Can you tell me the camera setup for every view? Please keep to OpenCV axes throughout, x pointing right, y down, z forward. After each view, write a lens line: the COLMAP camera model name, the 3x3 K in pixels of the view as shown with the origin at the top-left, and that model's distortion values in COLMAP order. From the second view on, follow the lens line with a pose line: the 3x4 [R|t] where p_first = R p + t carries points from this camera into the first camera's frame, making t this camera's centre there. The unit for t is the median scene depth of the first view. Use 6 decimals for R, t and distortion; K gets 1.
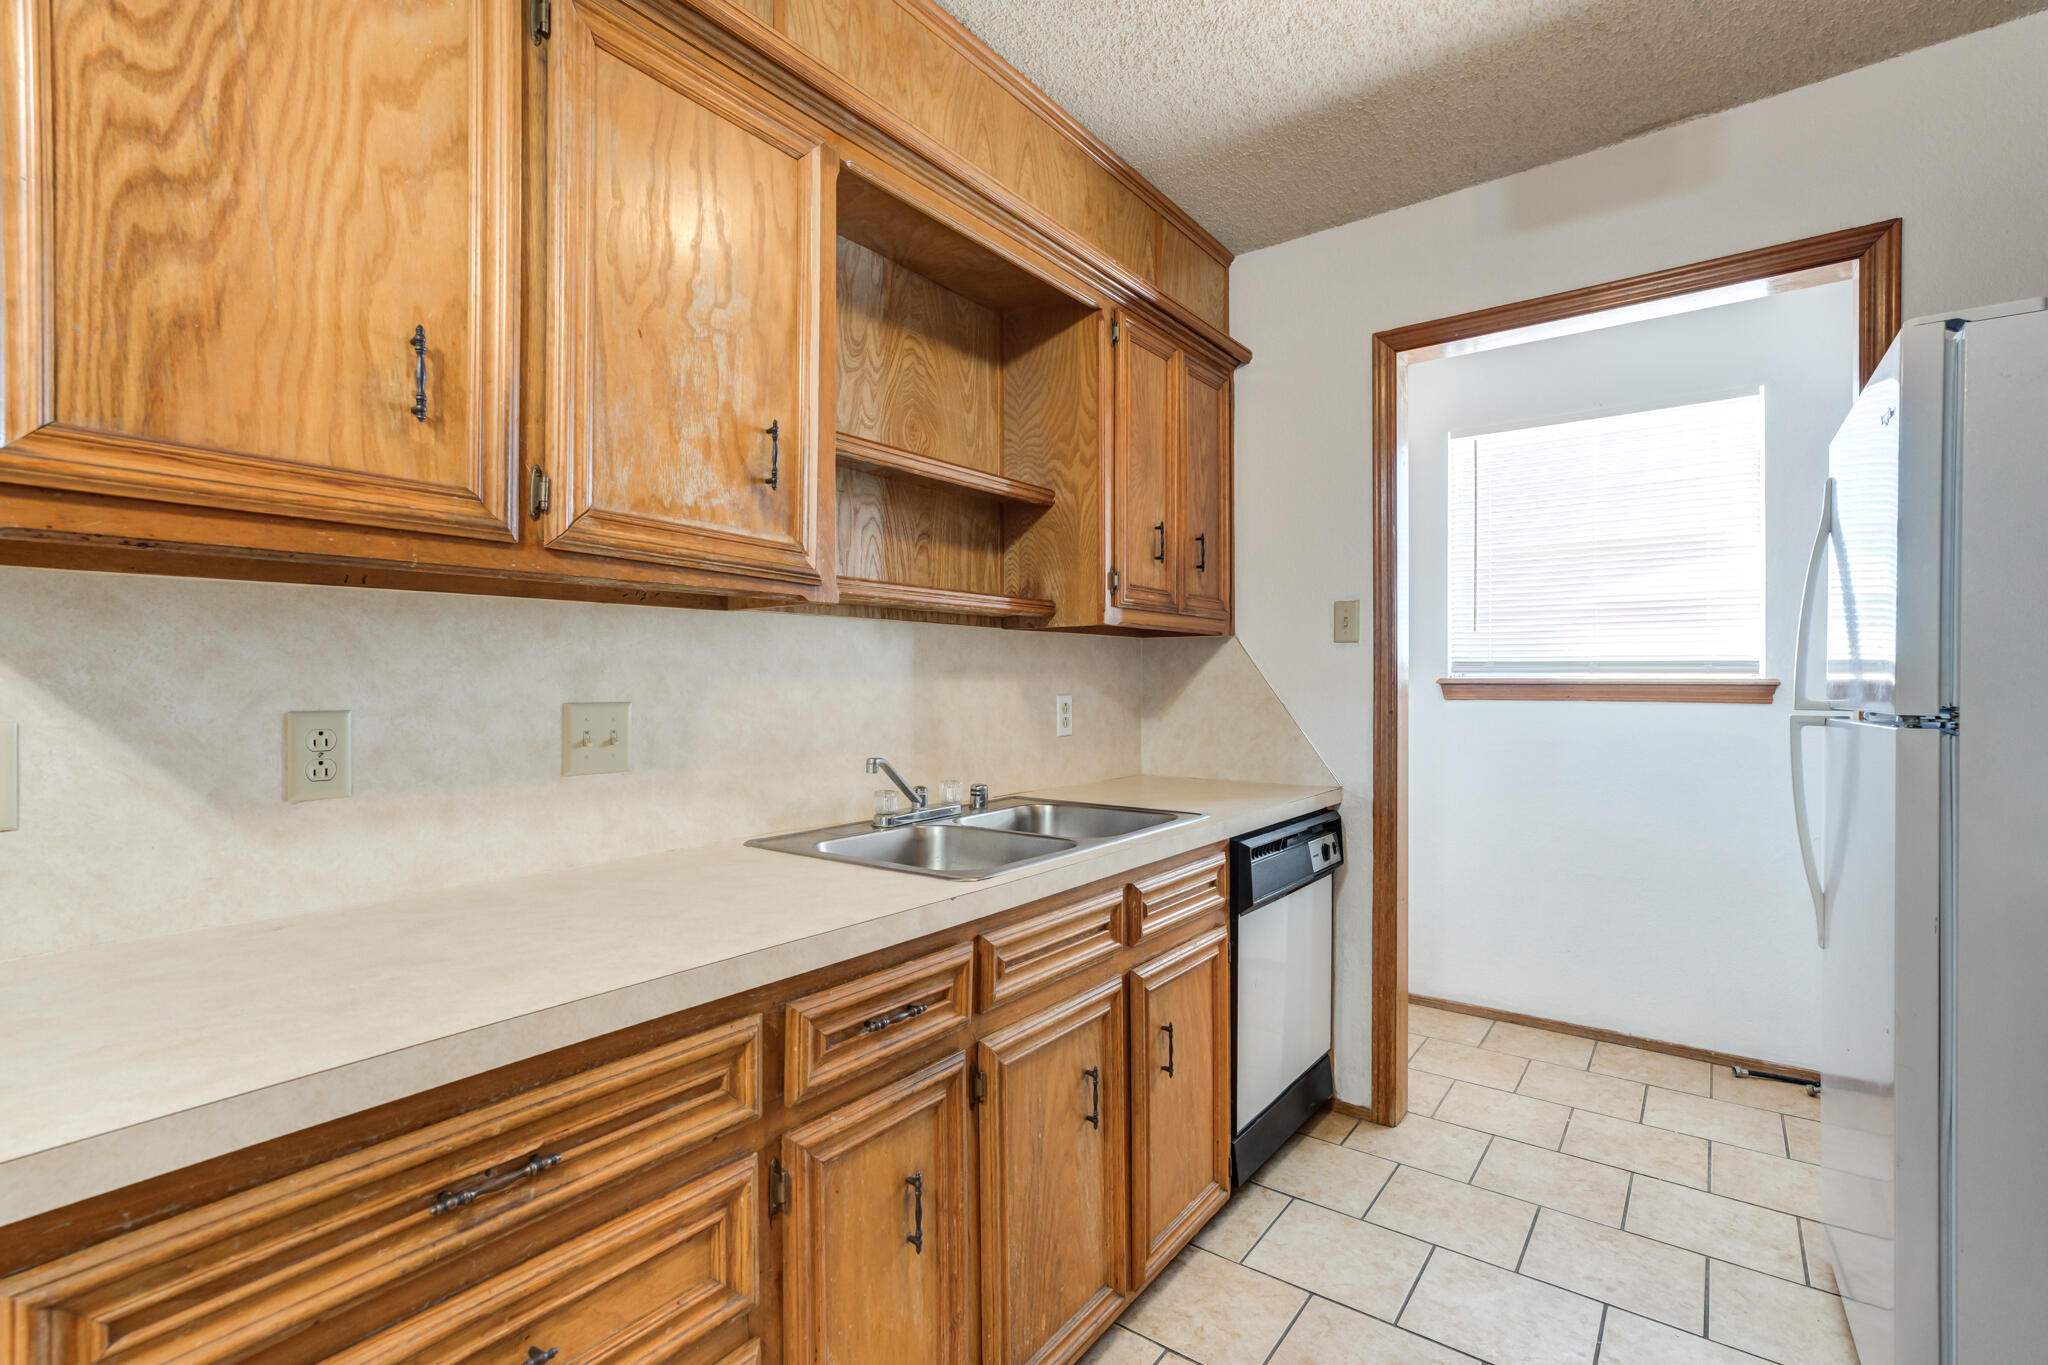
lens RADIAL K [[953.9, 0, 1024.7], [0, 953.9, 680.0], [0, 0, 1]] dist [0.000581, -0.000024]
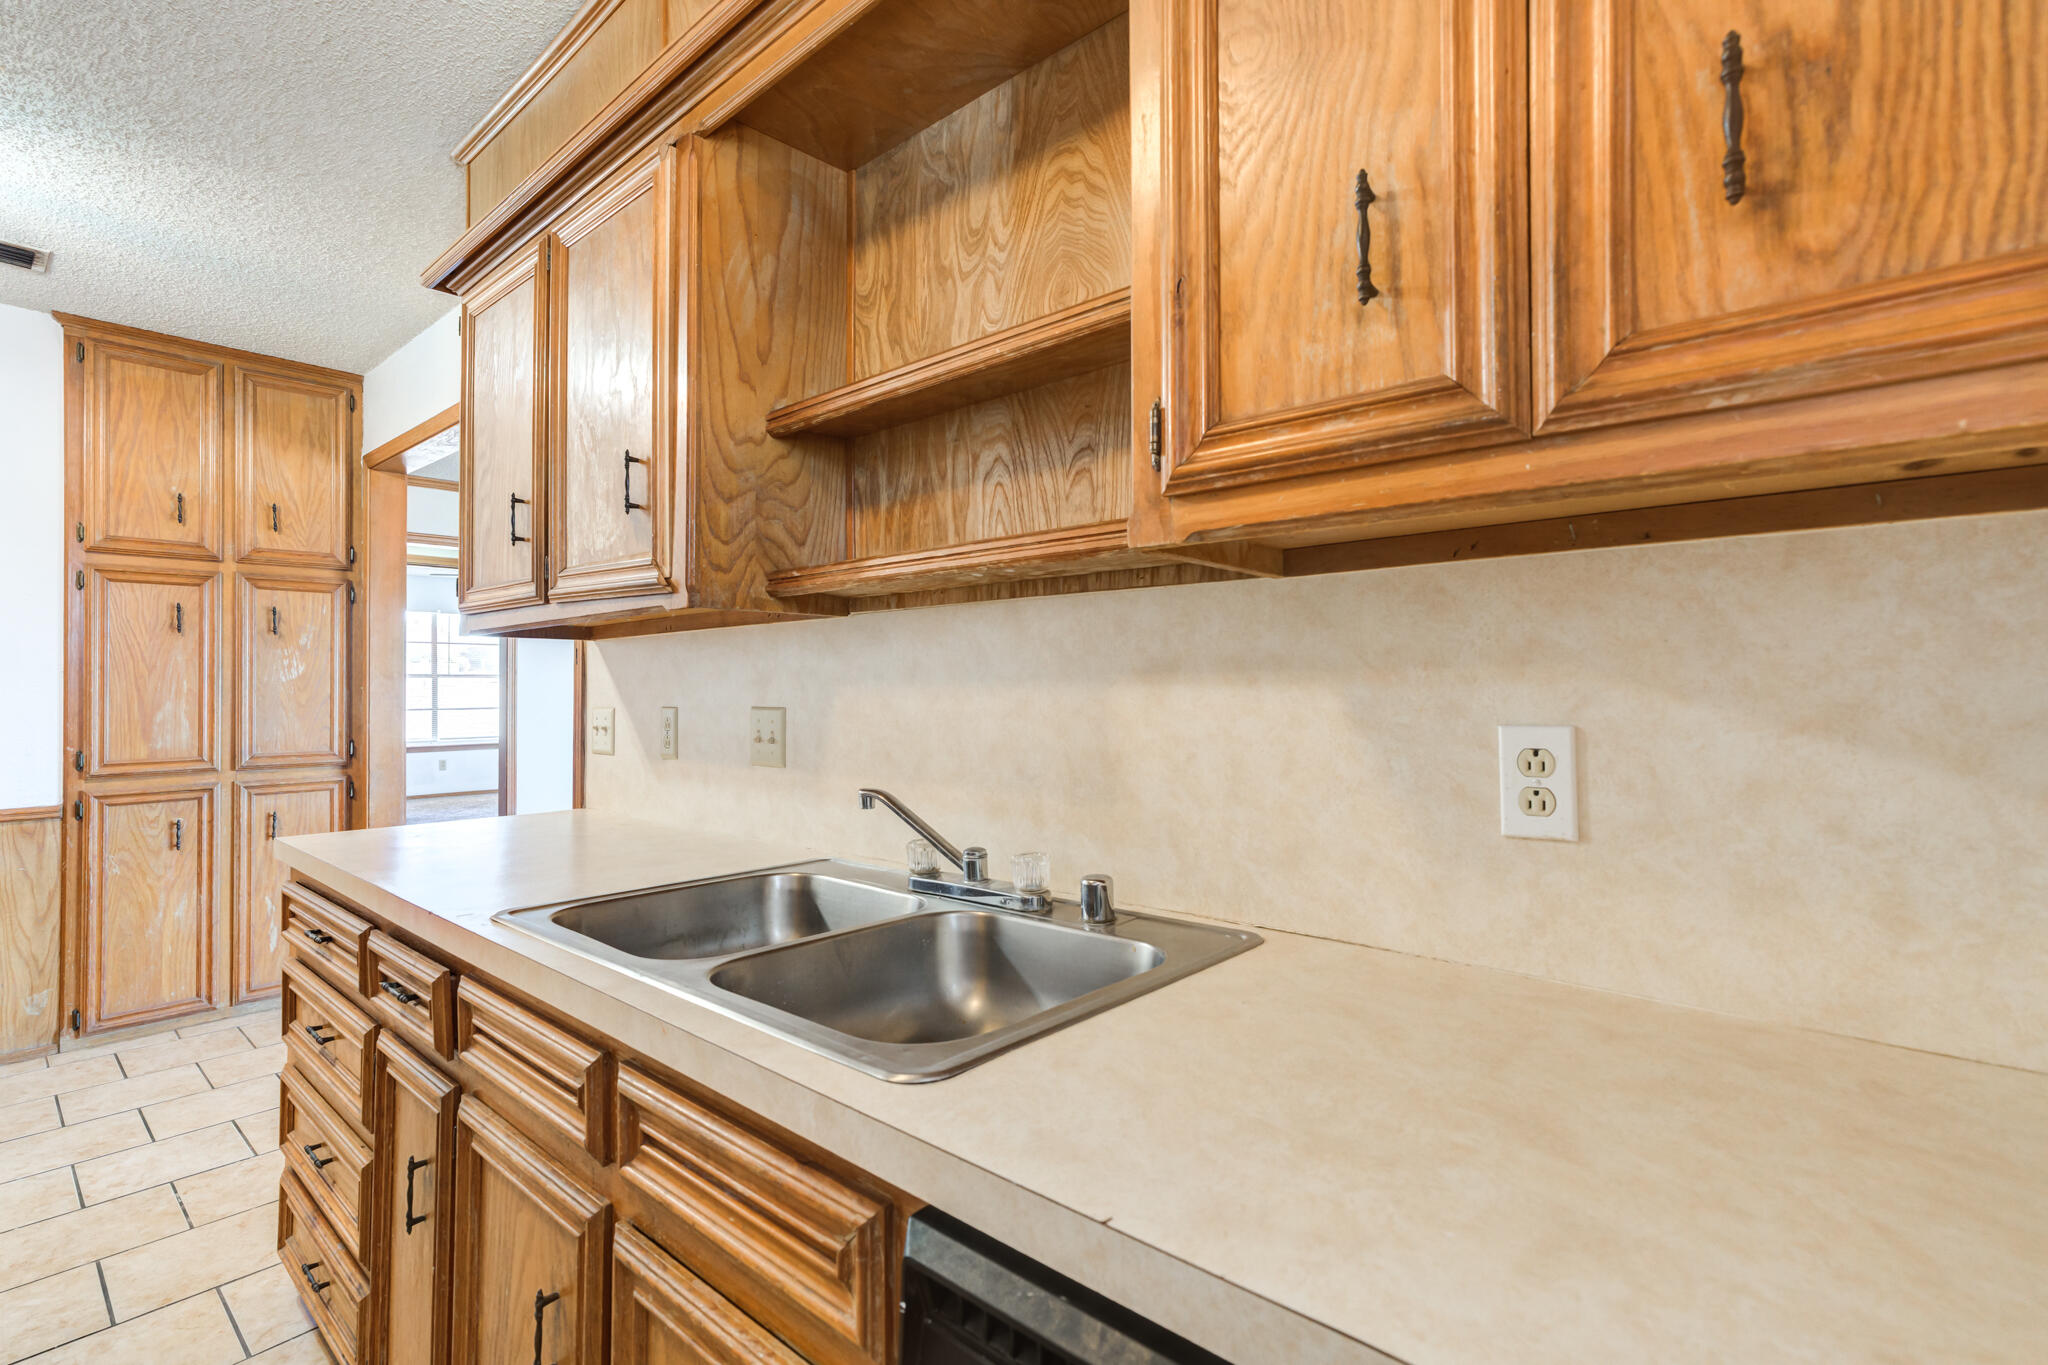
lens RADIAL K [[953.9, 0, 1026.1], [0, 953.9, 680.2], [0, 0, 1]] dist [0.000581, -0.000024]
pose [[-0.086977, -0.014229, -0.996109, 0.542102], [-0.002214, 0.999898, -0.014090, 0.005260], [0.996208, 0.000980, -0.086999, 1.080331]]
